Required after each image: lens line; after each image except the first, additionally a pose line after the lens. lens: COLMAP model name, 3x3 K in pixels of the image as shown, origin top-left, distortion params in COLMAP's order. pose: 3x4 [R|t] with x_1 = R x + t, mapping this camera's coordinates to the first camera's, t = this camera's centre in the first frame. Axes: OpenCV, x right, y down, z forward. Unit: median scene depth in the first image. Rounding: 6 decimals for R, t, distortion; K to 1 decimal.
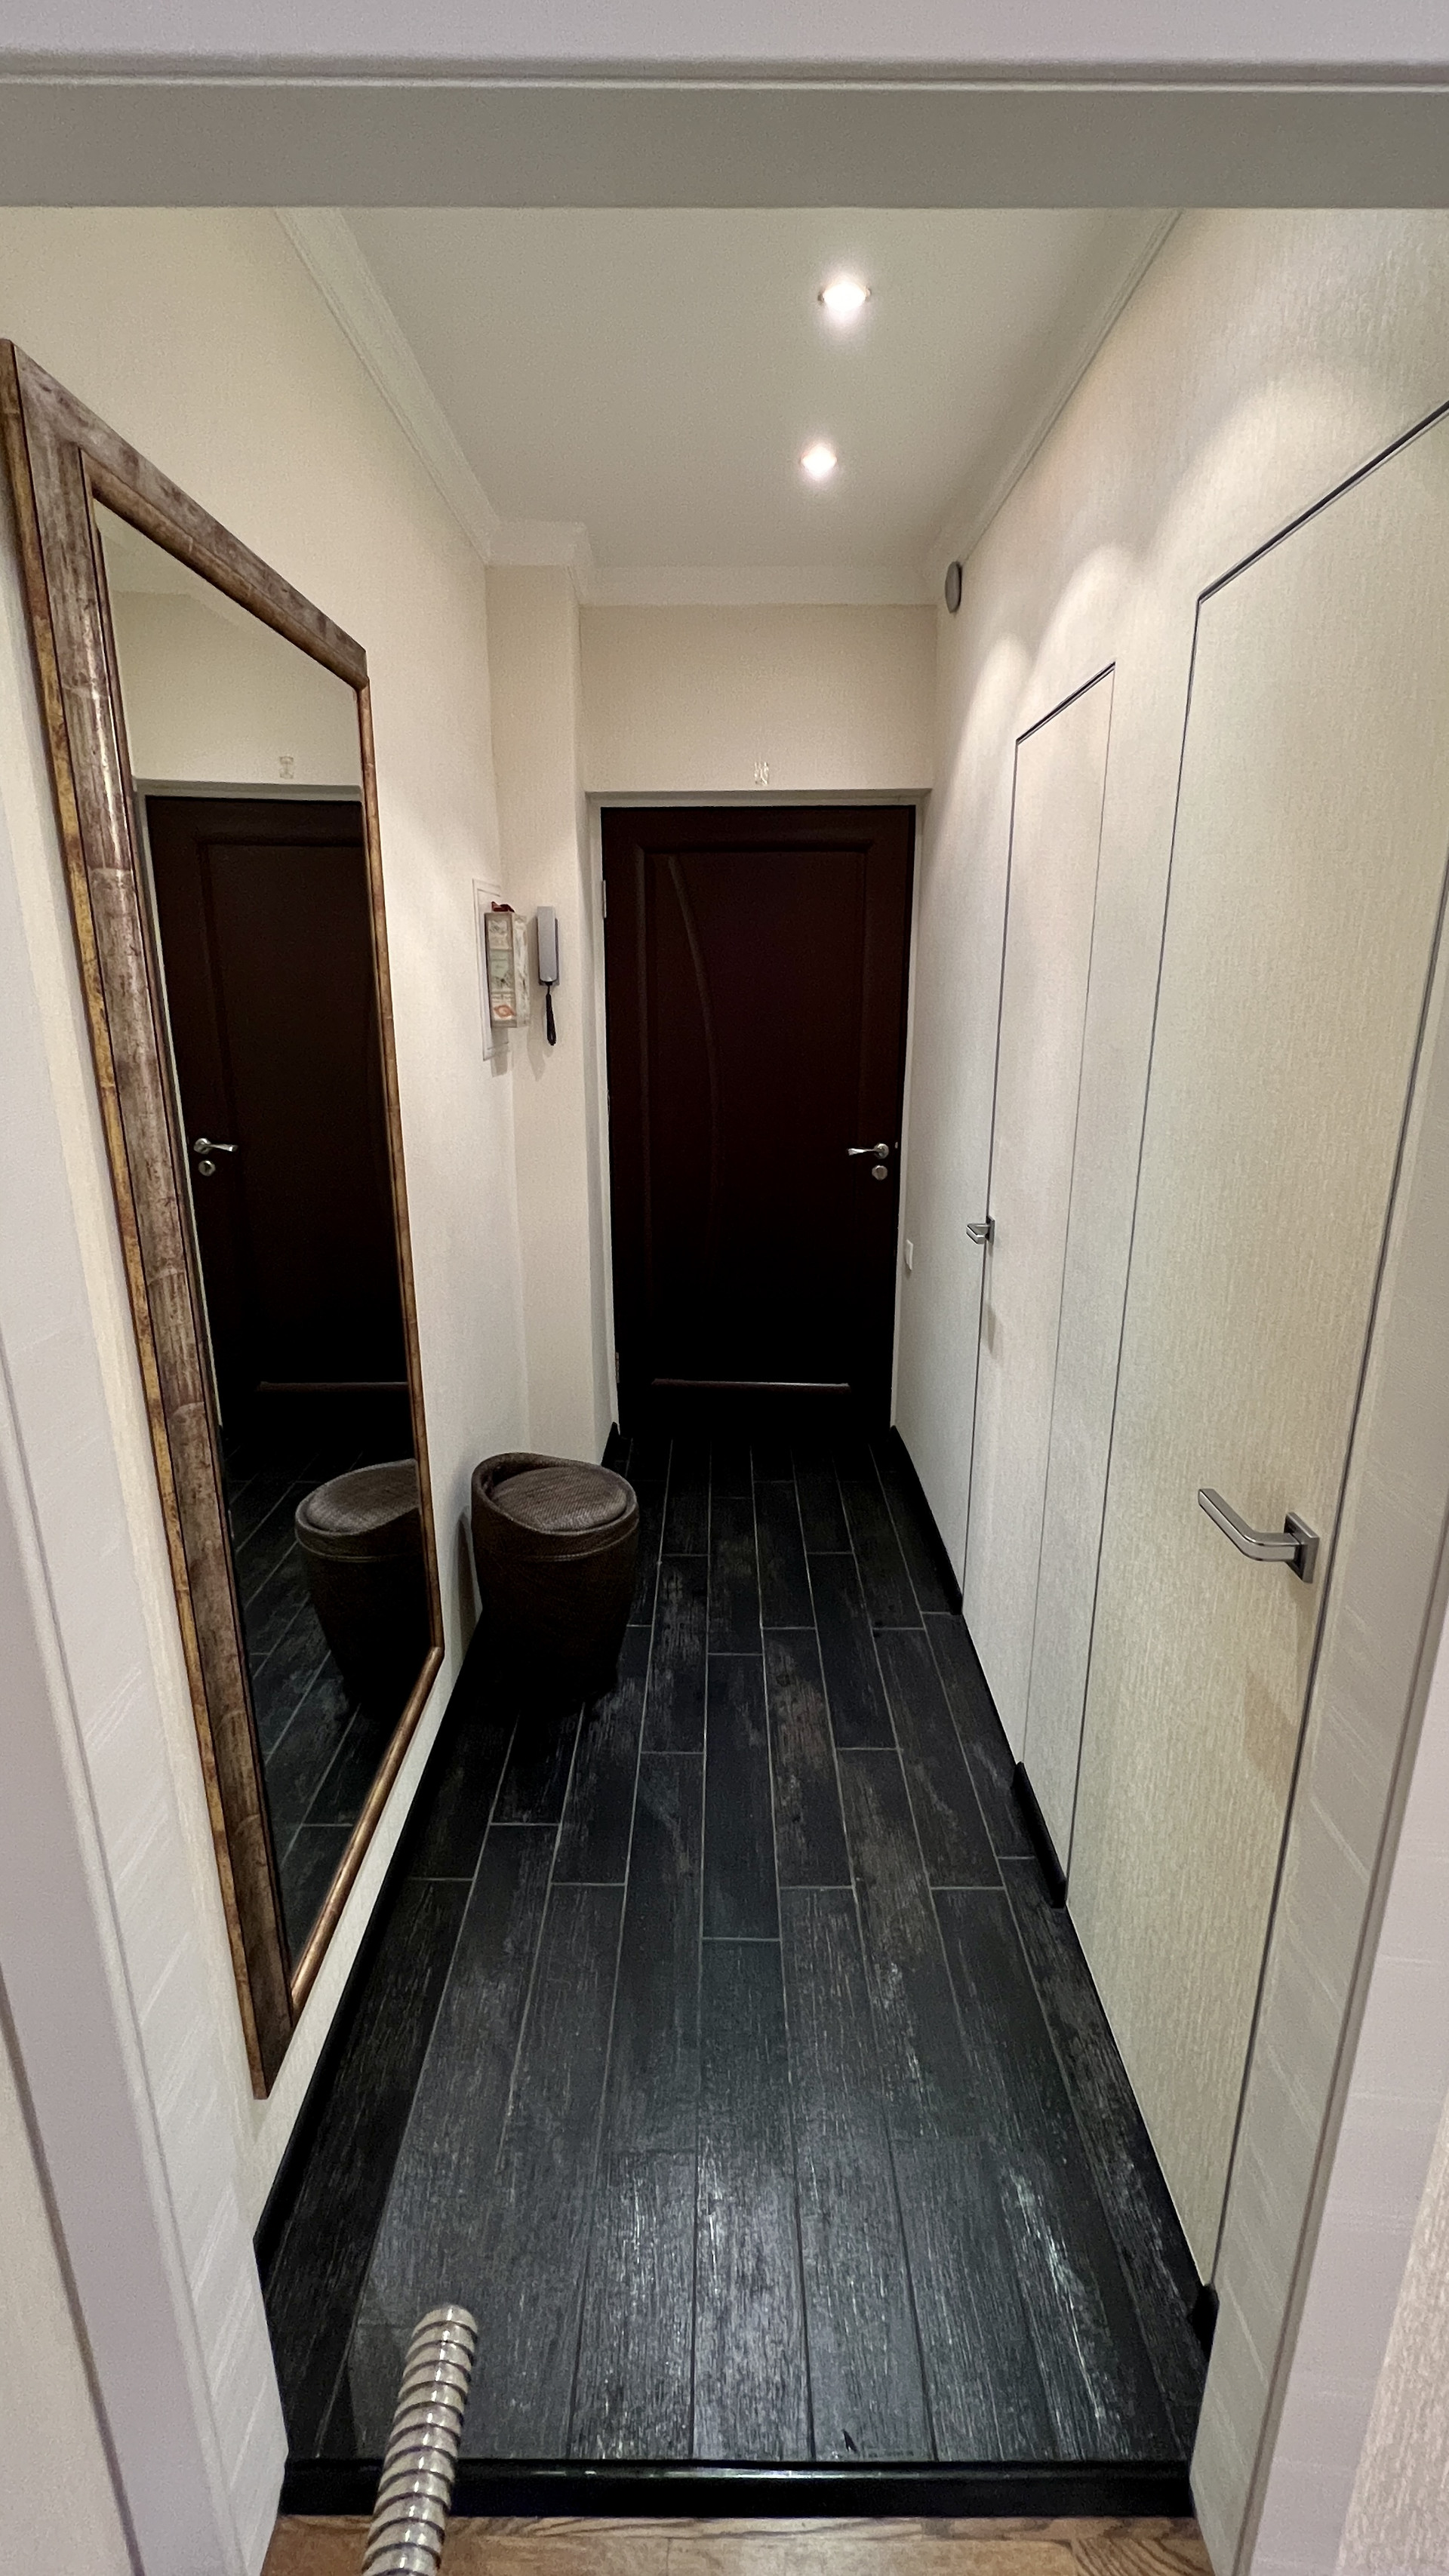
lens RADIAL K [[1116.5, 0, 722.7], [0, 1116.5, 1281.8], [0, 0, 1]] dist [-0.000743, -0.000007]
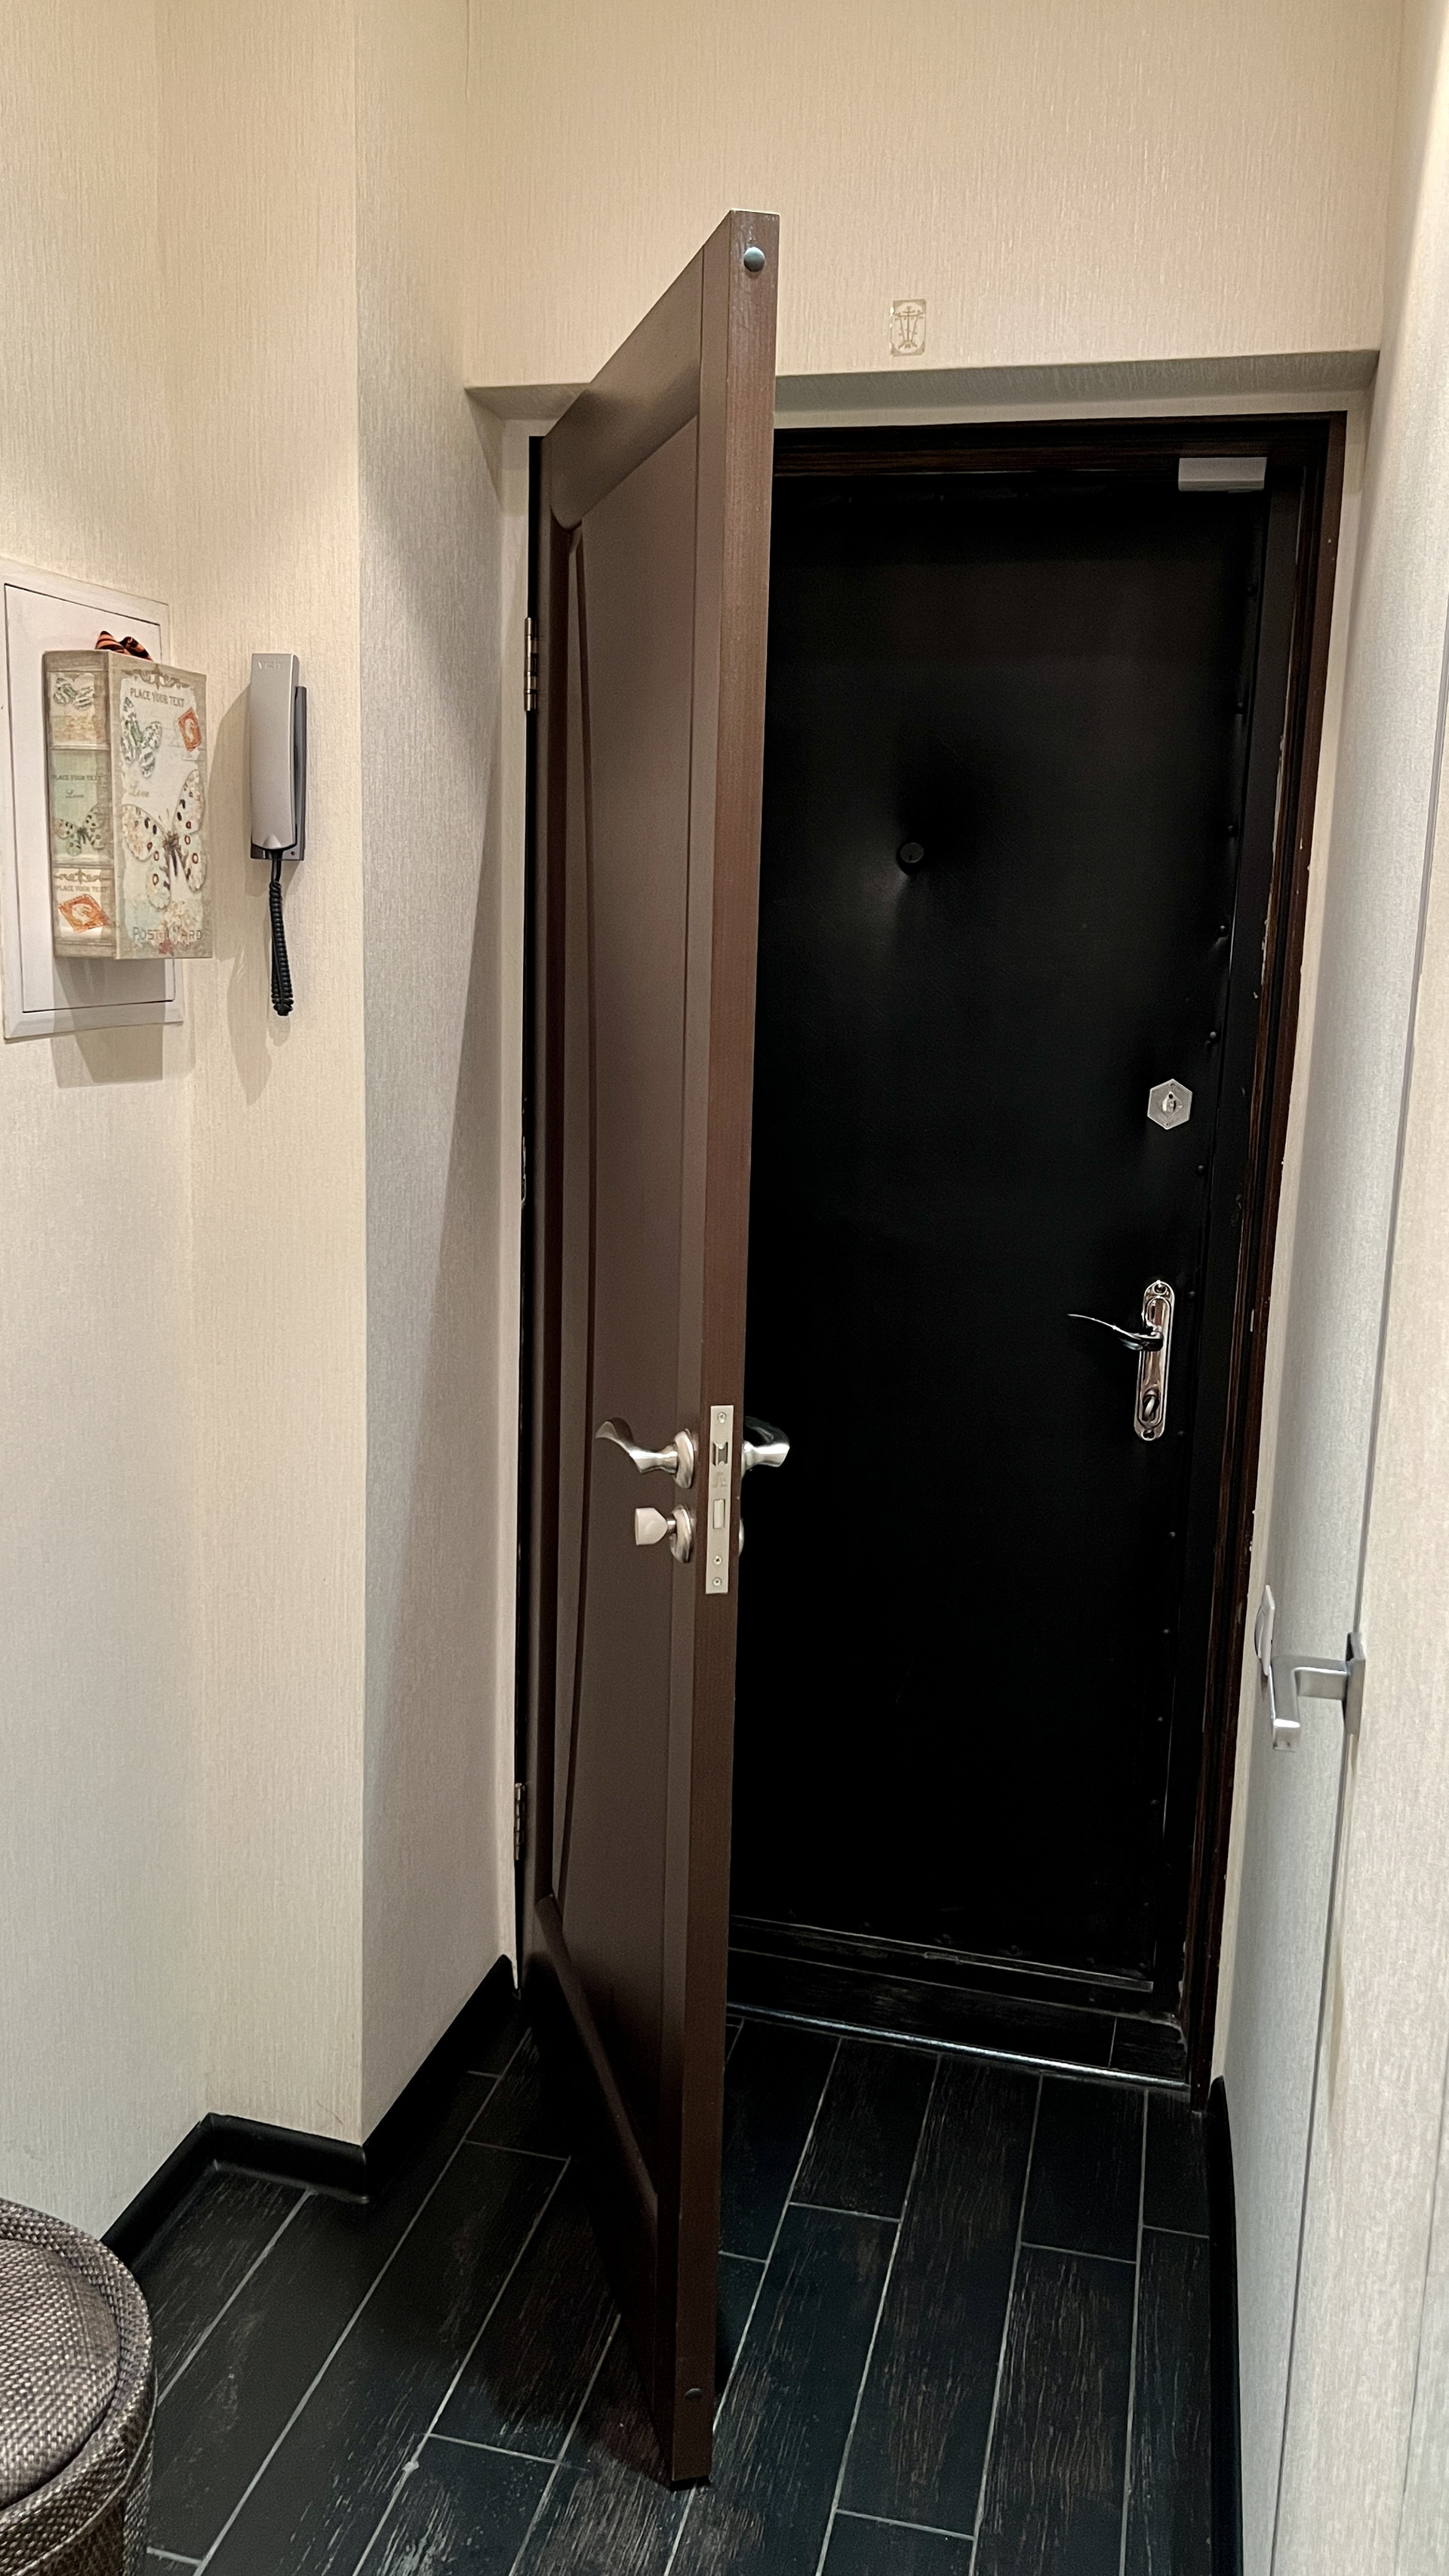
lens RADIAL K [[2013.1, 0, 723.3], [0, 2013.1, 1293.0], [0, 0, 1]] dist [0.032253, 0.000411]
pose [[0.970269, 0.077699, -0.229217, 0.175242], [-0.098529, 0.991844, -0.080859, -0.081916], [0.221065, 0.101040, 0.970011, 0.399689]]
